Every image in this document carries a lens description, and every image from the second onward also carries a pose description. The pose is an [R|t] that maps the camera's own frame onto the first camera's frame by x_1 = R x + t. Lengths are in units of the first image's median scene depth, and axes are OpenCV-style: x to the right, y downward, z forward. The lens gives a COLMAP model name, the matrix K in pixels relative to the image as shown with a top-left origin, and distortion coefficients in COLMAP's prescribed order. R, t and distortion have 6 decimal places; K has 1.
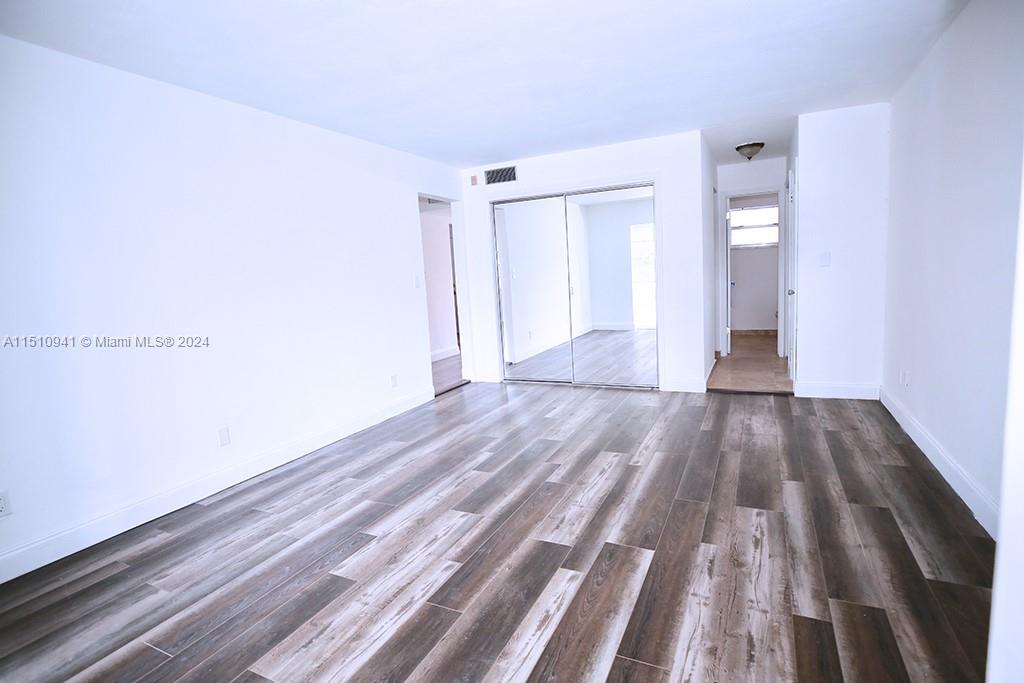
lens RADIAL K [[508.1, 0, 511.9], [0, 508.1, 340.1], [0, 0, 1]] dist [0.002198, 0.000447]
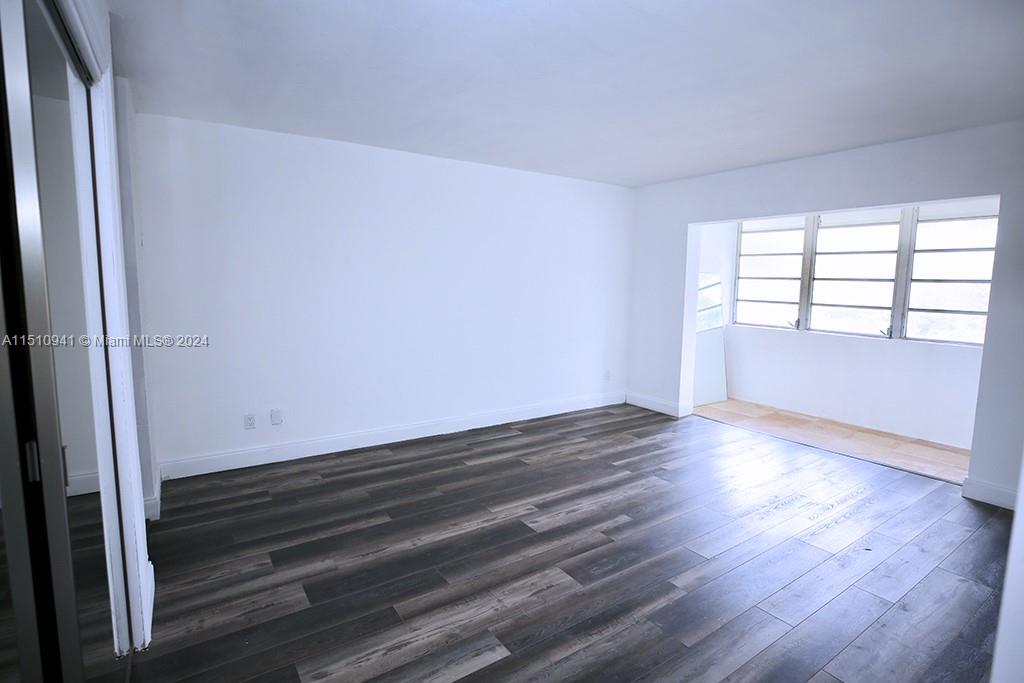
lens RADIAL K [[508.1, 0, 512.3], [0, 508.1, 338.1], [0, 0, 1]] dist [0.002198, 0.000447]
pose [[-0.865049, -0.028014, 0.500905, -0.231085], [0.087689, 0.974627, 0.205944, -0.316582], [-0.493965, 0.222075, -0.840644, 1.944941]]
